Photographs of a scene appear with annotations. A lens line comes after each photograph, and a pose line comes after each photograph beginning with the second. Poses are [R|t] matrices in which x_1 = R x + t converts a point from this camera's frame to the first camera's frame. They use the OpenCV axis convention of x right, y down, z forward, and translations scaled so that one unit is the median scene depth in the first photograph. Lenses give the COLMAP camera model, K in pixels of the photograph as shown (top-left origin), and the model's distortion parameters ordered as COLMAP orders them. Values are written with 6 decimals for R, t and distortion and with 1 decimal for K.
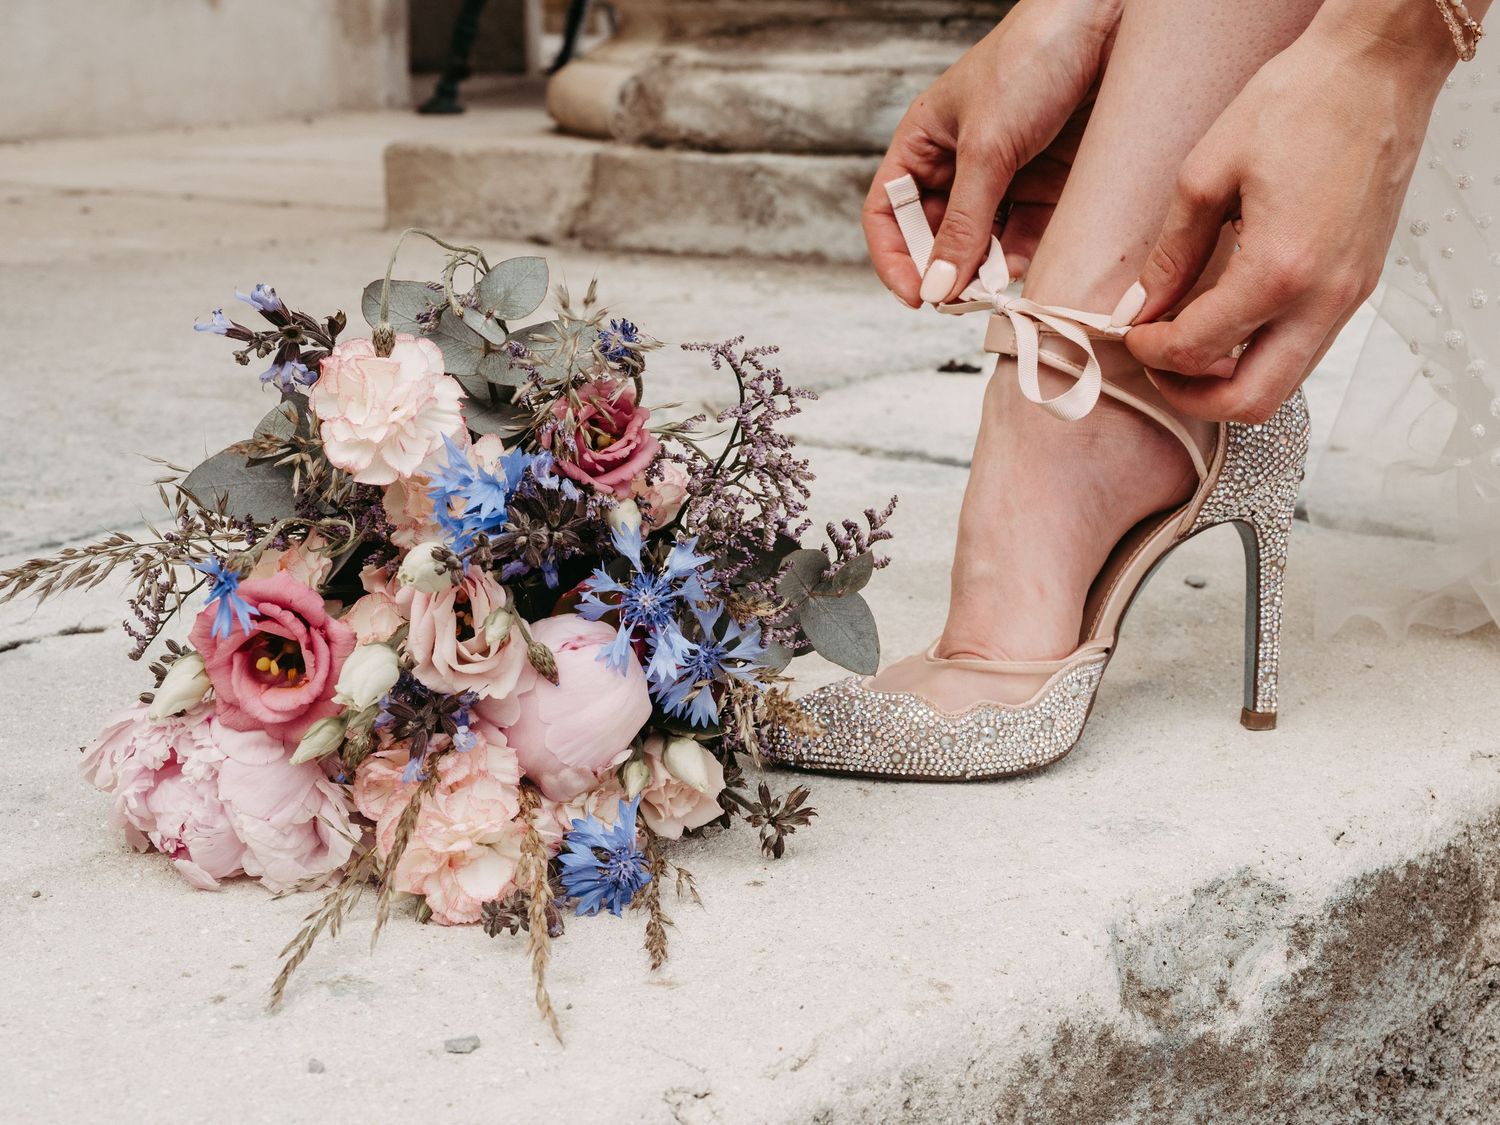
lens RADIAL K [[2490.6, 0, 754.1], [0, 2490.6, 564.5], [0, 0, 1]] dist [0.068515, 0.000000]
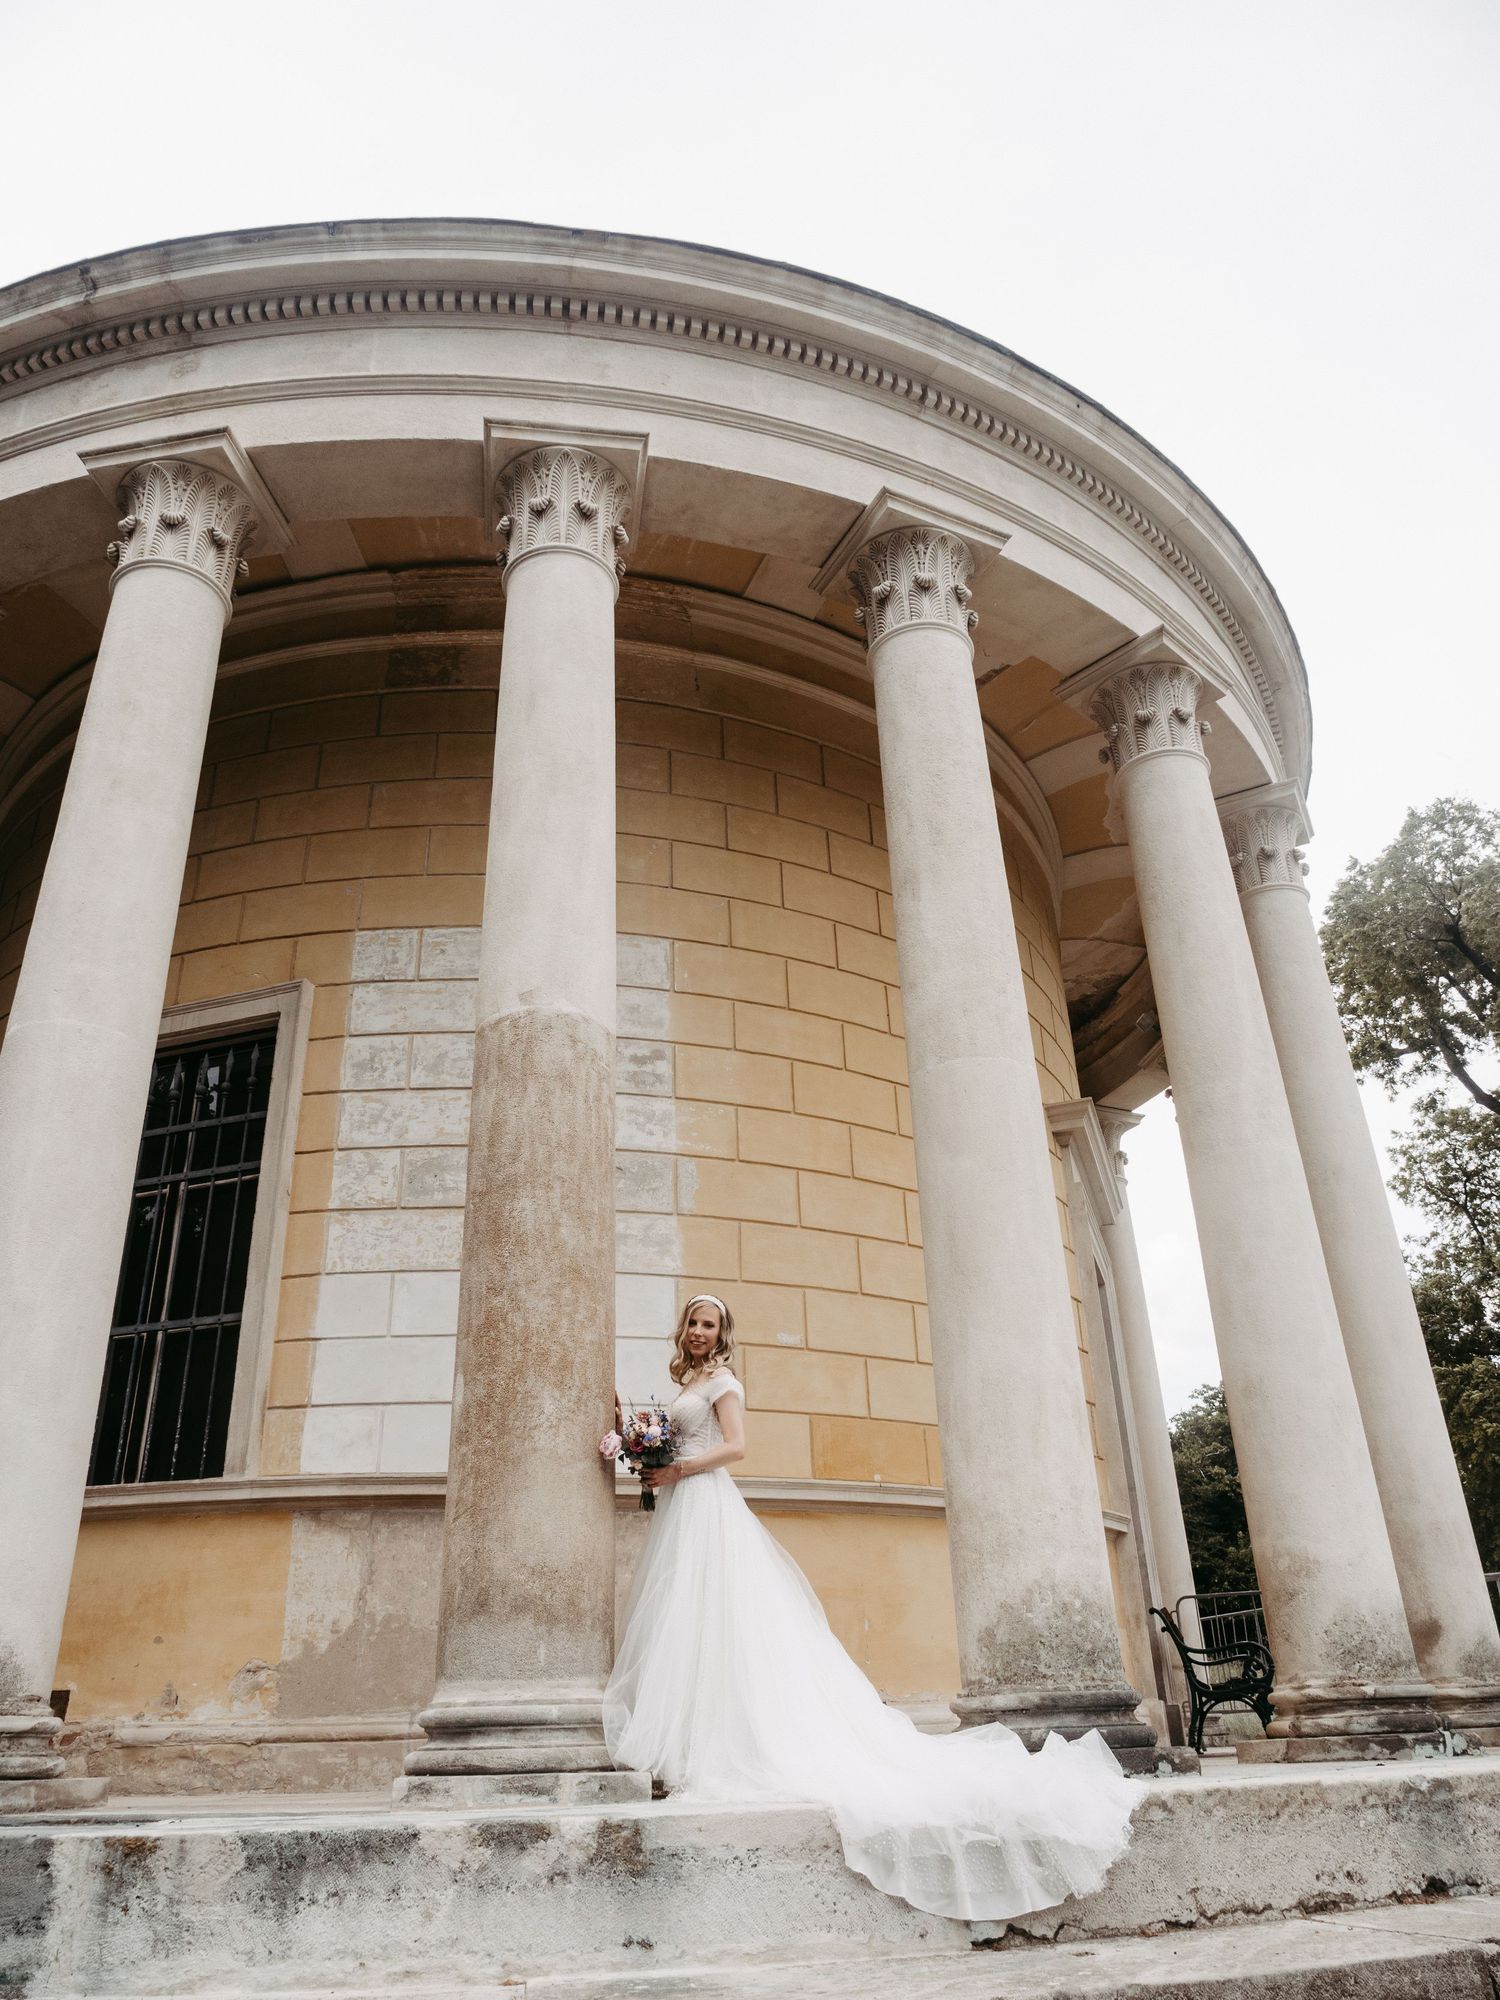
lens RADIAL K [[1480.6, 0, 719.0], [0, 1480.6, 985.0], [0, 0, 1]] dist [-0.029934, 0.008859]
pose [[0.963615, -0.155972, -0.217068, -0.275314], [-0.023641, 0.759180, -0.650452, 0.576941], [0.266246, 0.631917, 0.727870, -2.197702]]
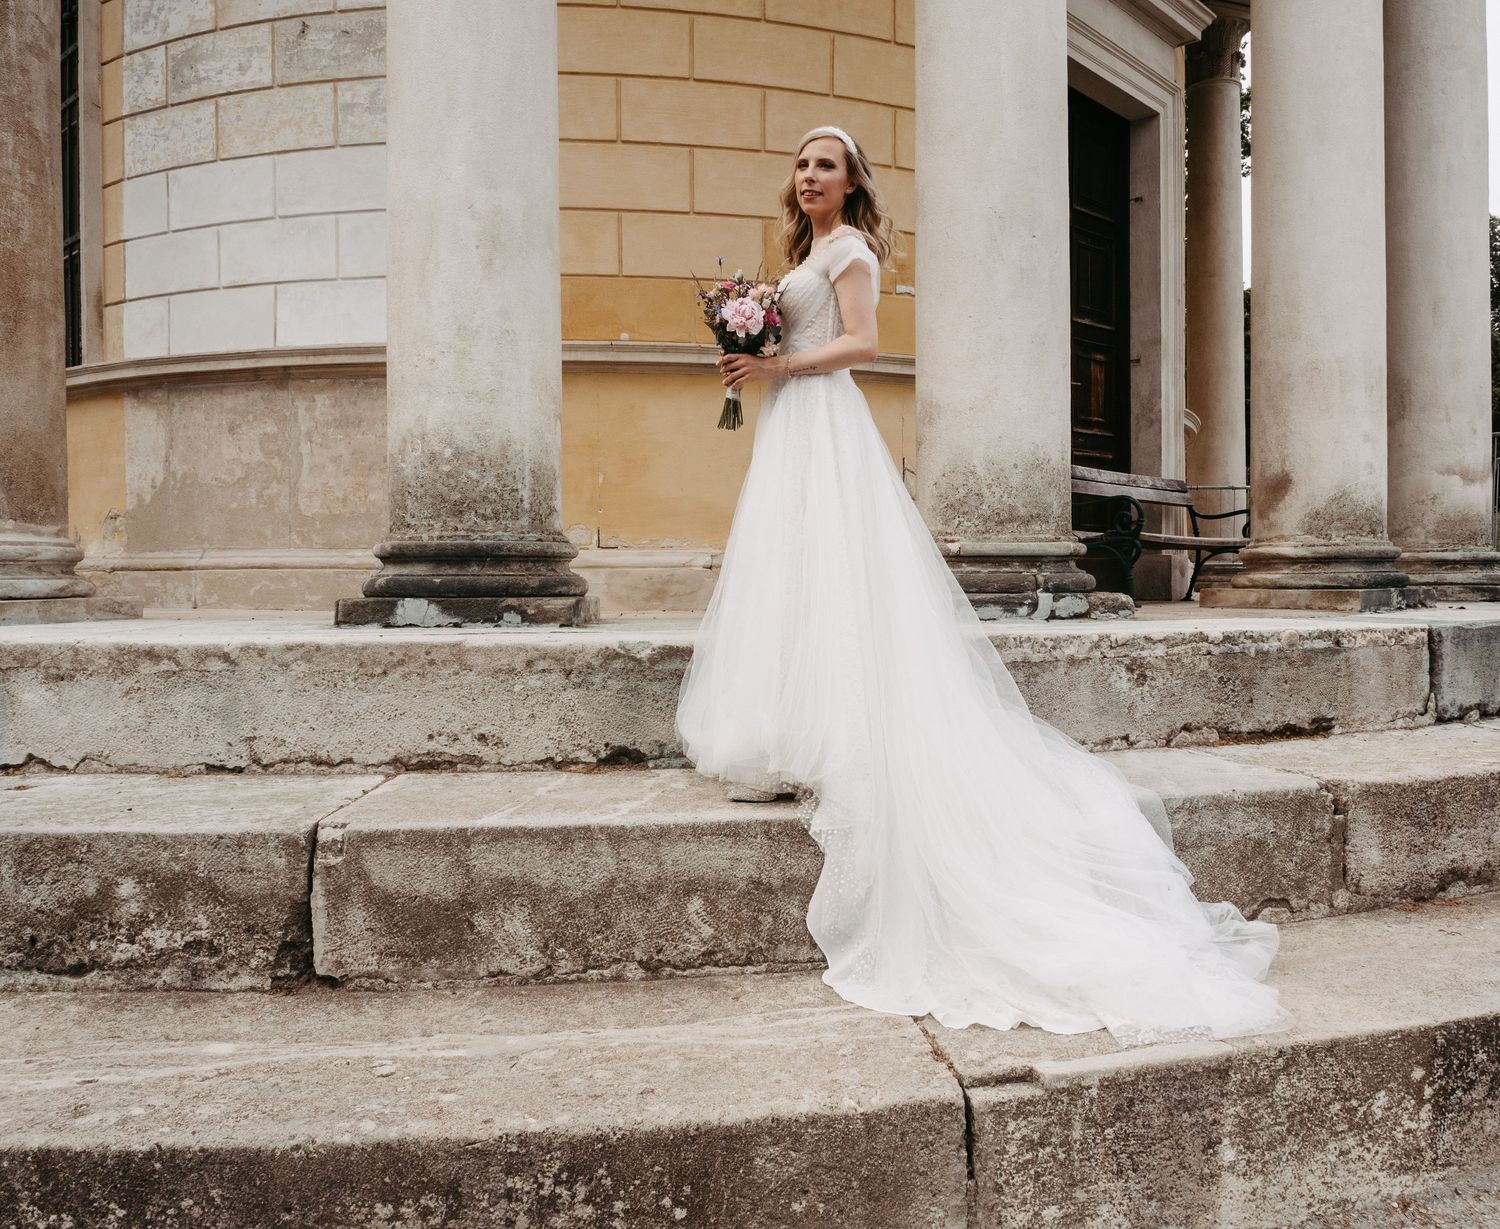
lens RADIAL K [[1232.7, 0, 809.9], [0, 1232.7, 612.5], [0, 0, 1]] dist [-0.025724, 0.011125]
pose [[0.780954, 0.005444, -0.624564, 1.155803], [-0.135383, 0.977664, -0.160761, 0.222644], [0.609739, 0.210102, 0.764248, -0.683977]]
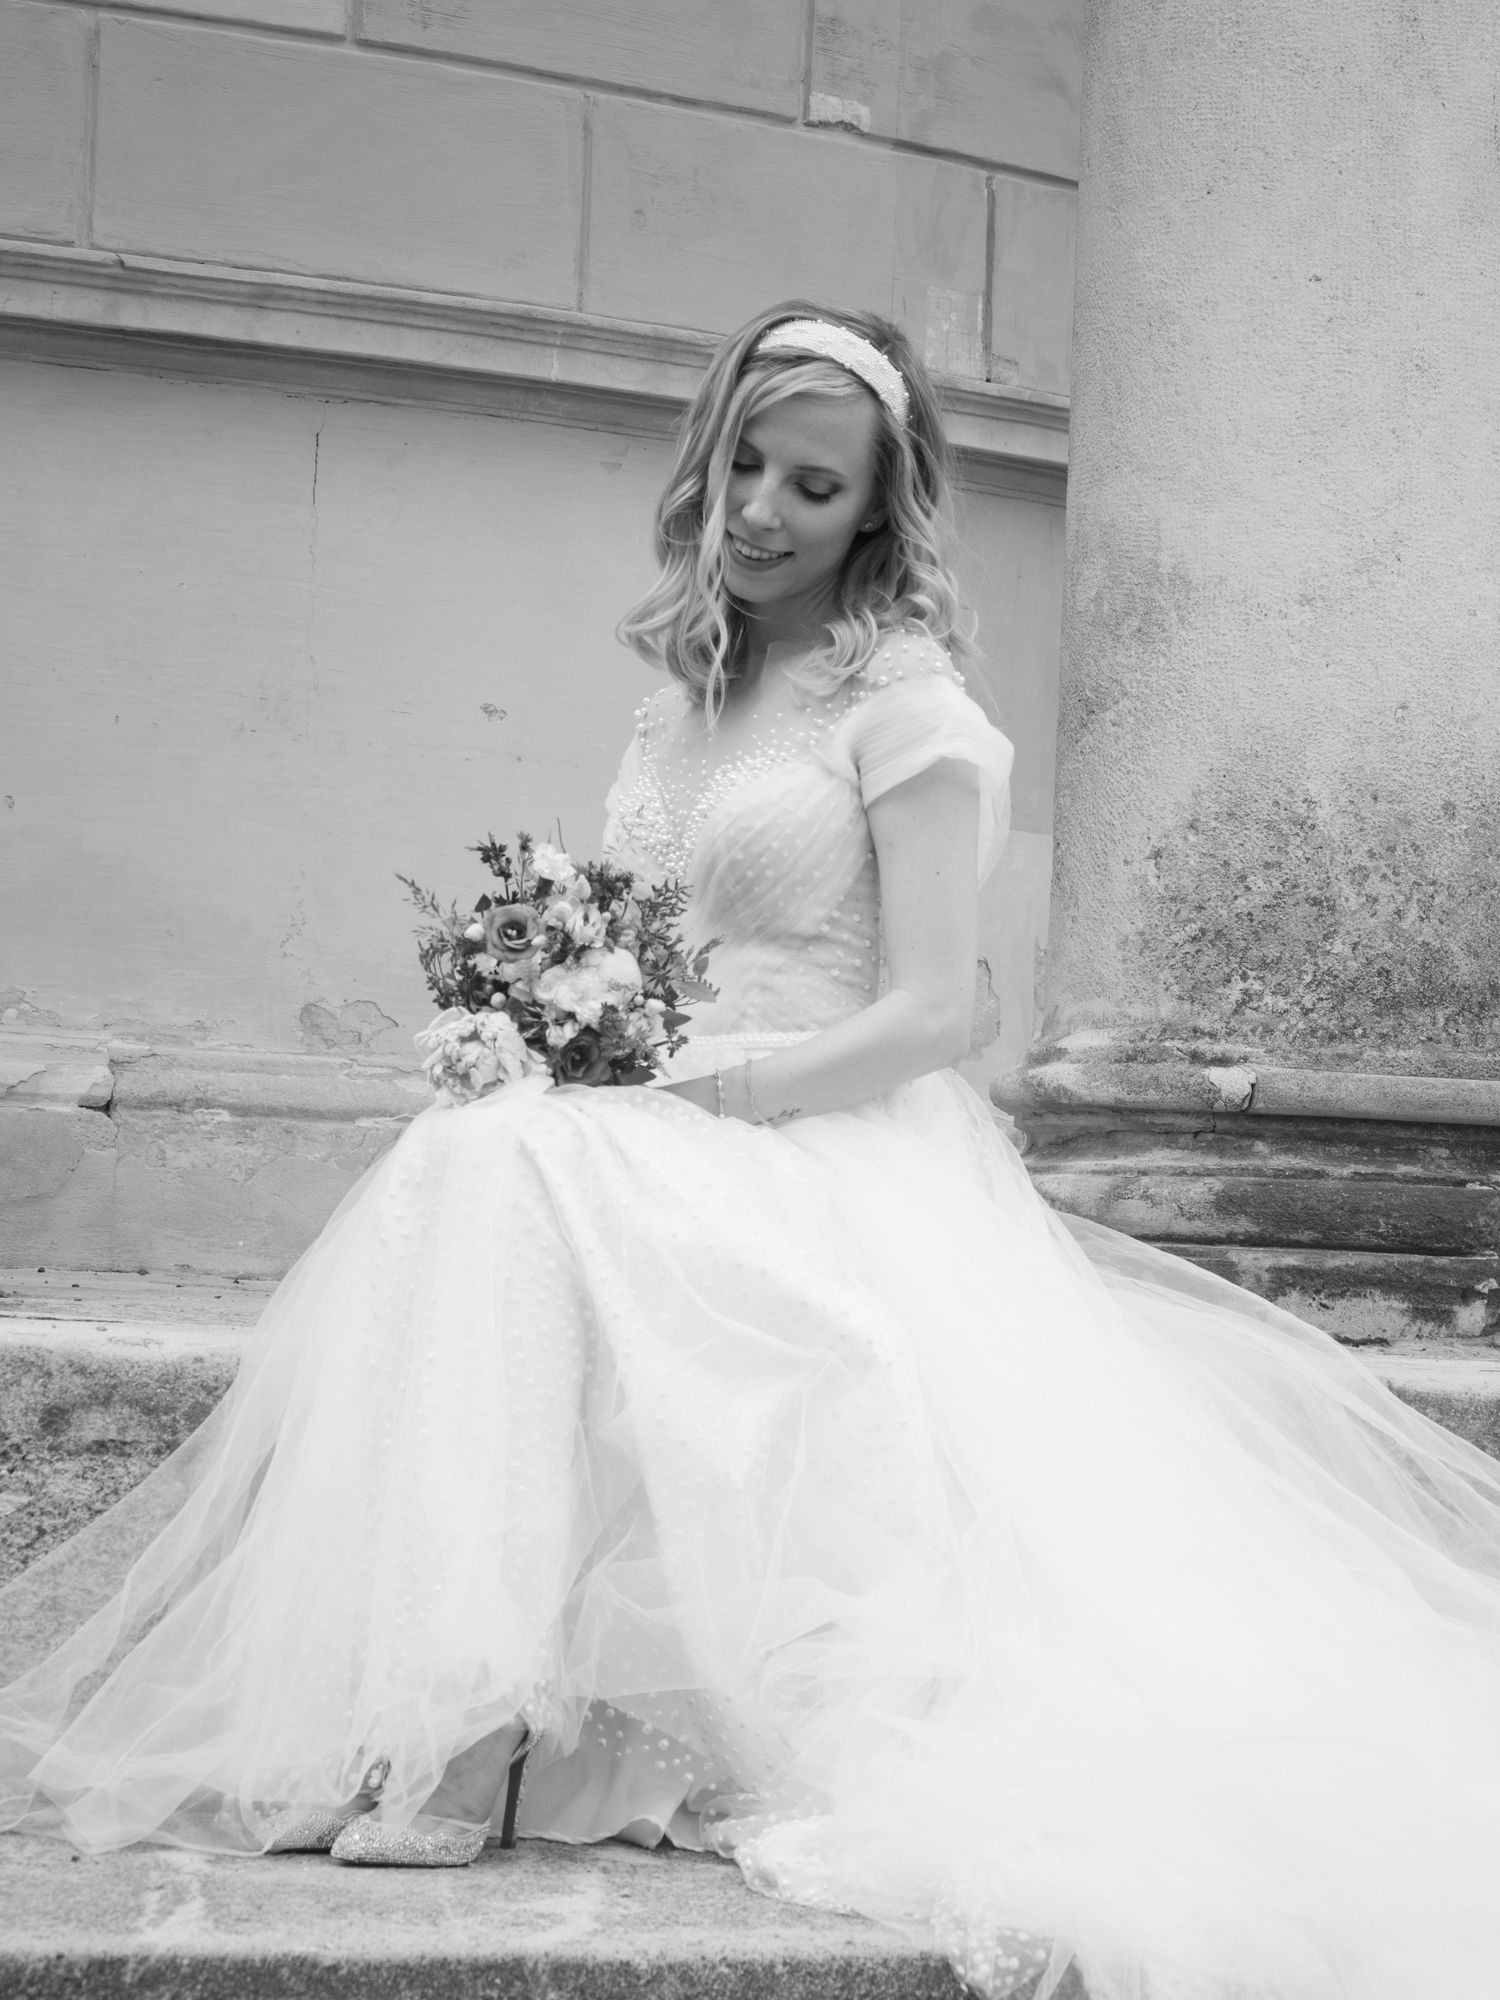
lens RADIAL K [[5262.3, 0, 726.0], [0, 5262.3, 1136.5], [0, 0, 1]] dist [0.003089, 0.000000]
pose [[0.891954, 0.024052, -0.451486, 0.973927], [-0.141217, 0.963446, -0.227662, 0.371138], [0.429507, 0.266821, 0.862746, -1.208369]]
